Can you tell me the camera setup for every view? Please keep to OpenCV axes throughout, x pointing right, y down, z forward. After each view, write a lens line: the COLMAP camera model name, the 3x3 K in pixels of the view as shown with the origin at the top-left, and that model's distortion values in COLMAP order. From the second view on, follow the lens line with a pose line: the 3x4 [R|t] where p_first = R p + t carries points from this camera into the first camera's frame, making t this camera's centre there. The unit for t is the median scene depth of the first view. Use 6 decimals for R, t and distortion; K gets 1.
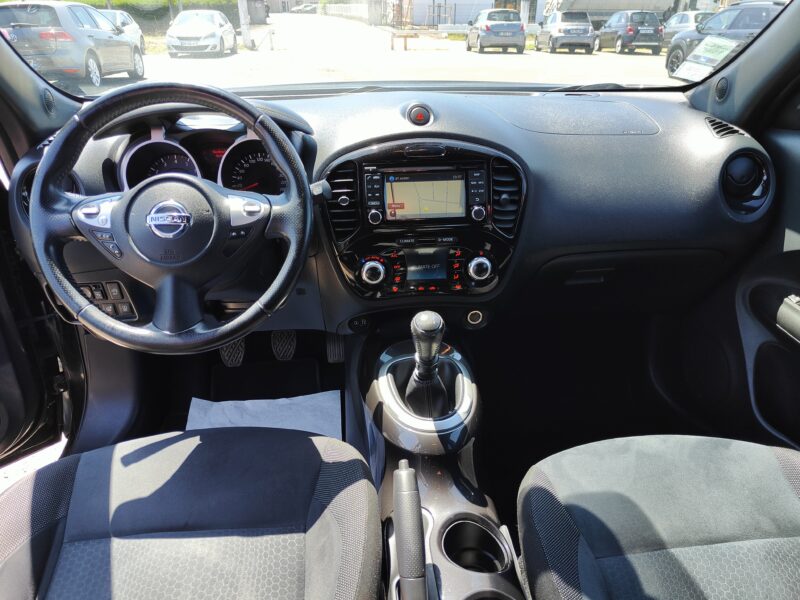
lens RADIAL K [[574.9, 0, 382.3], [0, 574.9, 308.2], [0, 0, 1]] dist [0.000428, 0.003419]
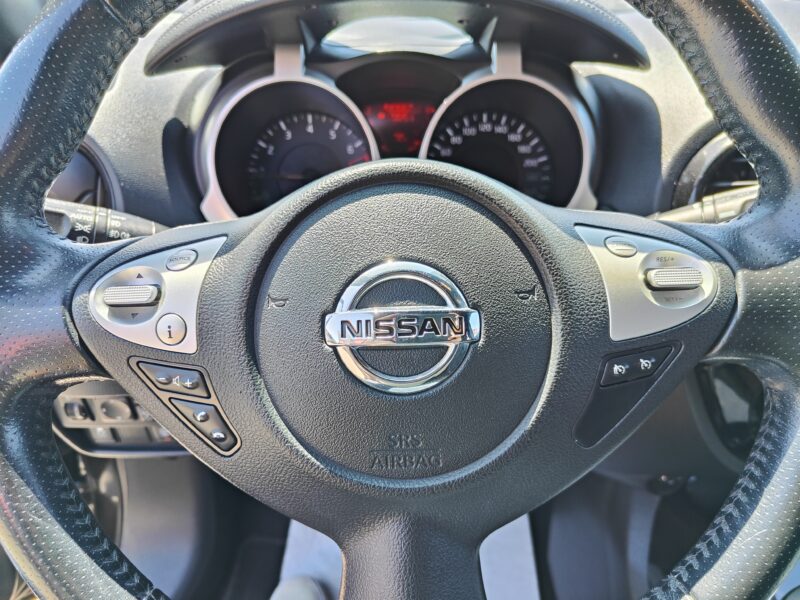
lens RADIAL K [[574.9, 0, 403.2], [0, 574.9, 297.2], [0, 0, 1]] dist [0.000428, 0.003419]
pose [[0.998590, -0.003211, -0.052988, -0.345641], [0.004762, 0.999563, 0.029175, -0.171706], [0.052871, -0.029386, 0.998169, 0.700712]]
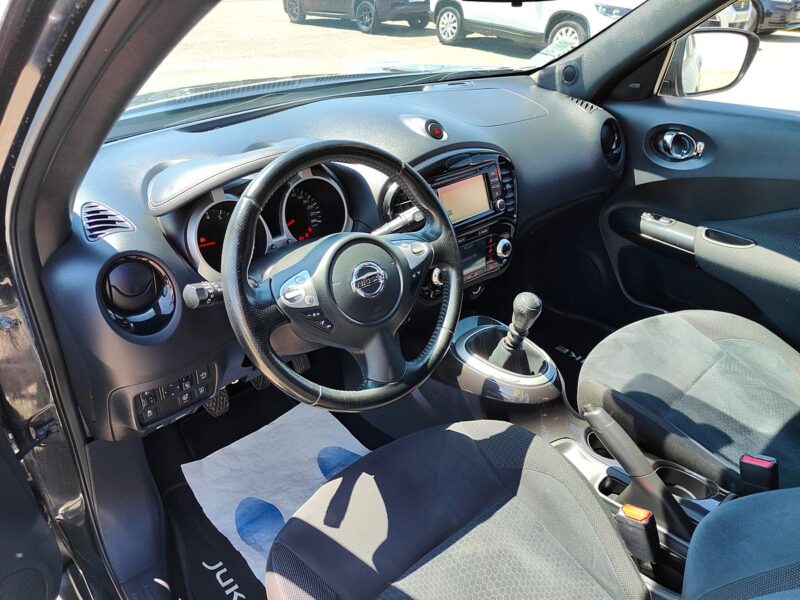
lens RADIAL K [[574.9, 0, 399.2], [0, 574.9, 308.5], [0, 0, 1]] dist [0.000428, 0.003419]
pose [[0.812976, -0.307355, 0.494574, -0.829439], [0.270040, 0.951496, 0.147423, -0.236144], [-0.515896, 0.013703, 0.856542, 0.079578]]
